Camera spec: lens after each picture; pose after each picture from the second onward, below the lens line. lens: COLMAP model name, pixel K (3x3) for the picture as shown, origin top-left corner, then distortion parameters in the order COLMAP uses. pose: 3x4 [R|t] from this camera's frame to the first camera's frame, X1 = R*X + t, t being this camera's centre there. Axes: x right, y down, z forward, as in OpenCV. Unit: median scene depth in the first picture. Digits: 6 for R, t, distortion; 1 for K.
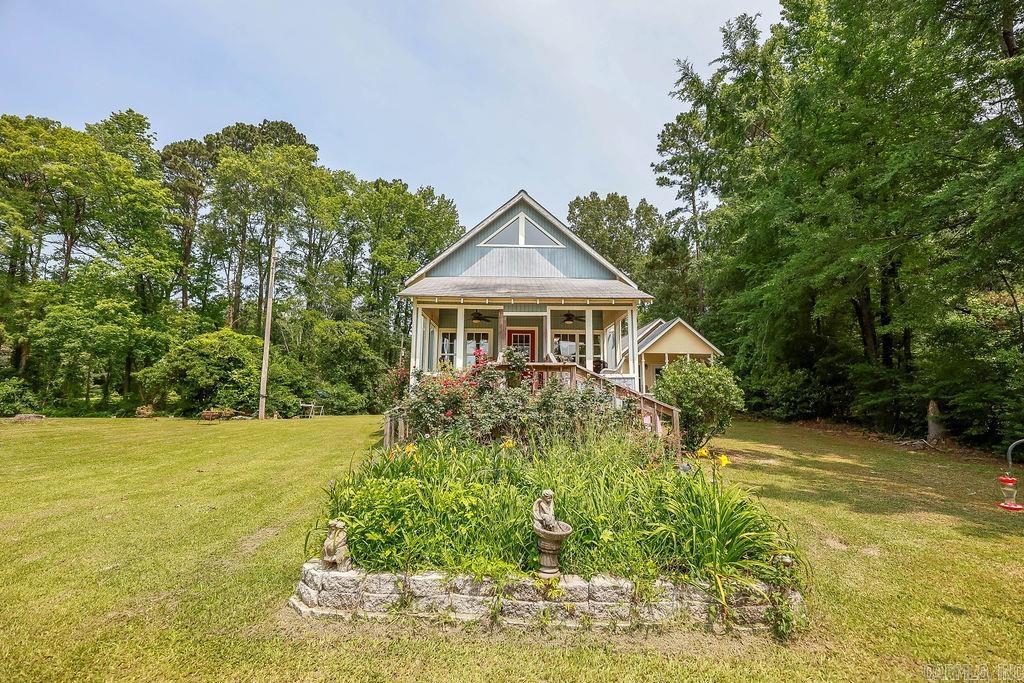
lens RADIAL K [[390.2, 0, 512.0], [0, 390.2, 341.5], [0, 0, 1]] dist [-0.002512, -0.000299]
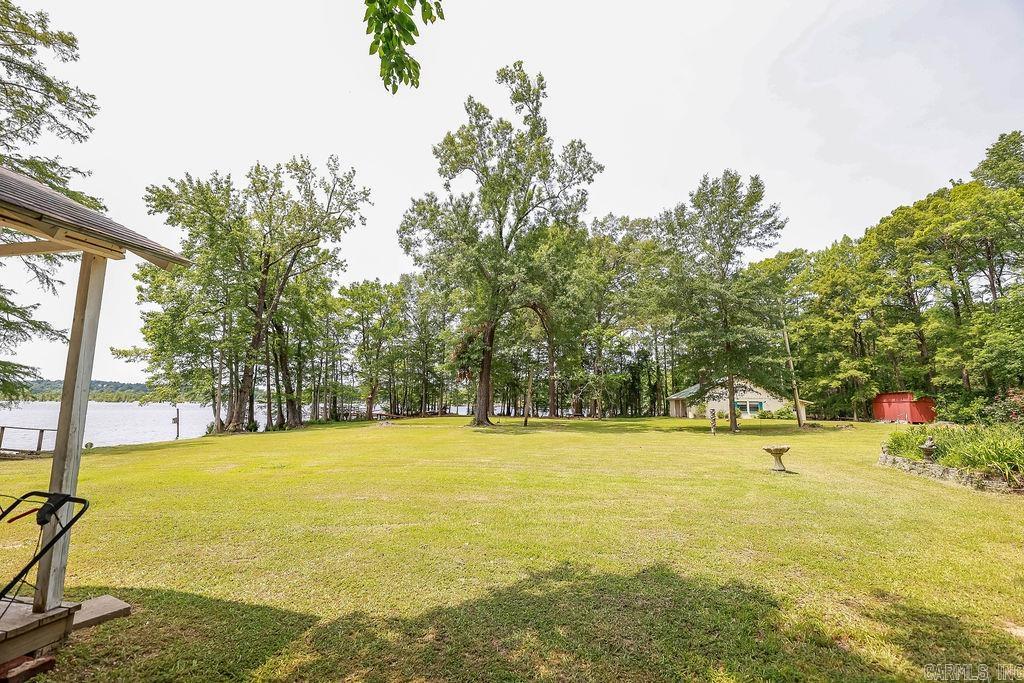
lens RADIAL K [[390.2, 0, 512.0], [0, 390.2, 341.5], [0, 0, 1]] dist [-0.002512, -0.000299]
pose [[-0.275746, -0.154052, -0.948806, 0.300015], [0.119836, 0.973864, -0.192947, -0.013101], [0.953731, -0.166905, -0.250078, -0.093571]]
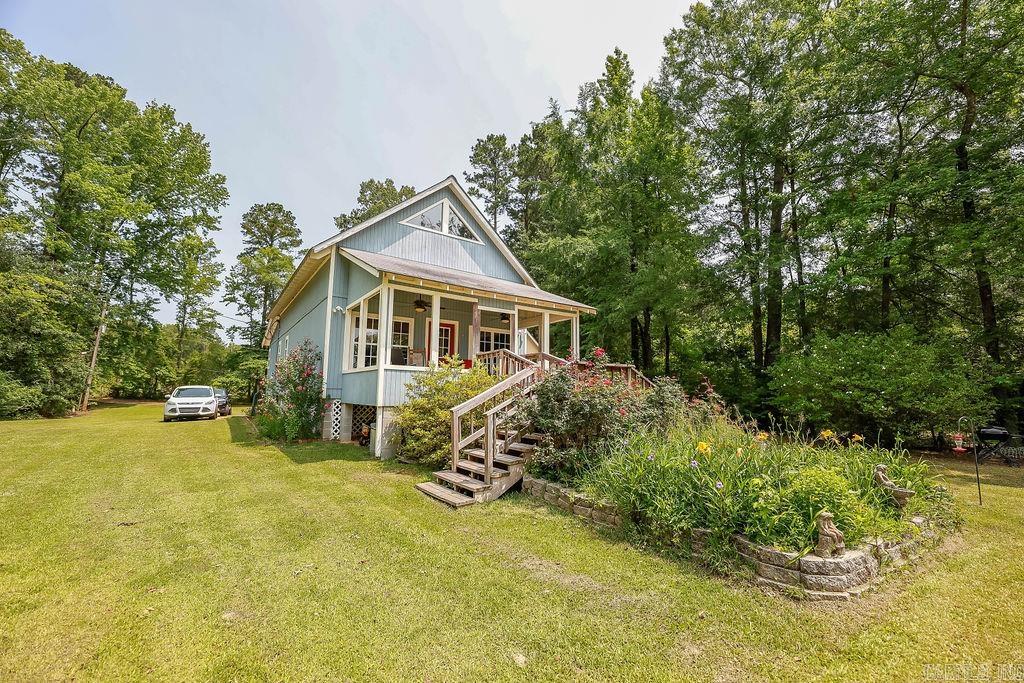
lens RADIAL K [[391.5, 0, 512.0], [0, 391.5, 341.5], [0, 0, 1]] dist [0.001493, 0.000019]
pose [[0.835101, 0.073883, 0.545113, -0.285853], [-0.080934, 0.996658, -0.011094, 0.009883], [-0.544111, -0.034854, 0.838289, 0.092792]]
